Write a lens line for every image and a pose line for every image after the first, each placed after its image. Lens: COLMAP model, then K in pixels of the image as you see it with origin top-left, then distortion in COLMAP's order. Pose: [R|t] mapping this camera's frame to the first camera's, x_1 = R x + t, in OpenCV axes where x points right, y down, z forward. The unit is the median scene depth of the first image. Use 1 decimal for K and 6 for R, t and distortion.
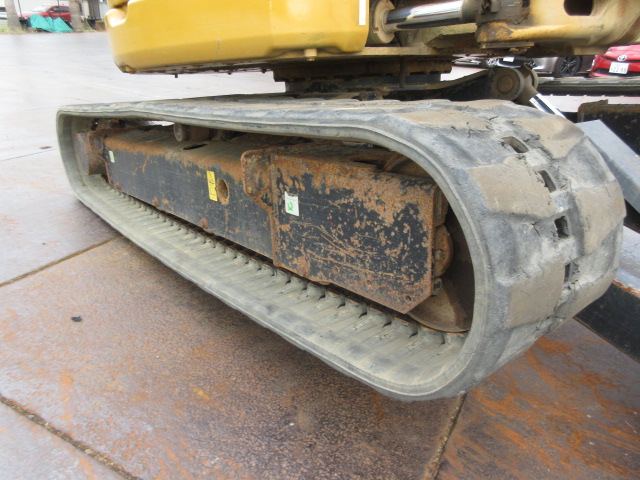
lens RADIAL K [[474.5, 0, 322.5], [0, 474.5, 243.0], [0, 0, 1]] dist [0.001443, 0.003437]
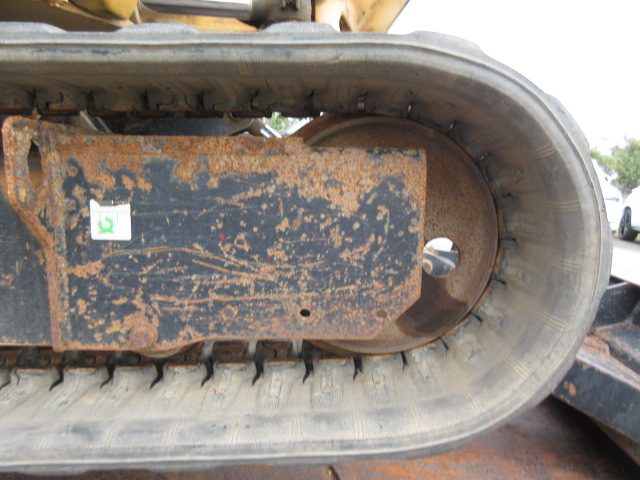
lens RADIAL K [[474.5, 0, 323.0], [0, 474.5, 238.9], [0, 0, 1]] dist [0.001443, 0.003437]
pose [[0.633892, -0.065410, 0.770651, -0.381667], [0.211839, 0.972997, -0.091662, 0.047953], [-0.743845, 0.221357, 0.630631, 0.530208]]
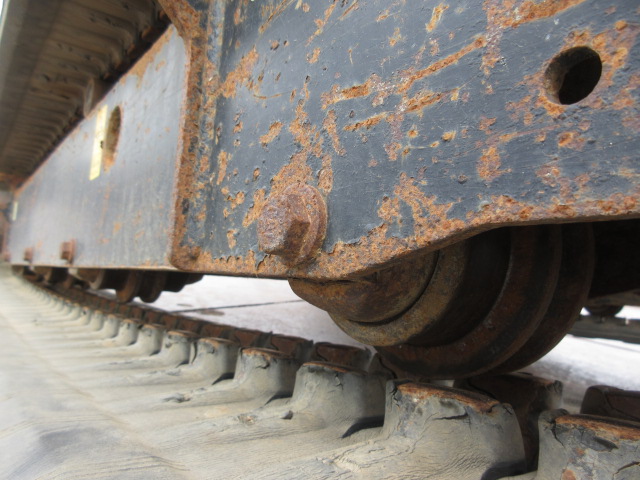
lens RADIAL K [[474.5, 0, 317.8], [0, 474.5, 234.4], [0, 0, 1]] dist [0.001443, 0.003437]
pose [[0.993286, 0.109114, -0.038430, -0.025846], [-0.115168, 0.901361, -0.417473, 0.155402], [-0.010913, 0.419096, 0.907876, 0.965706]]
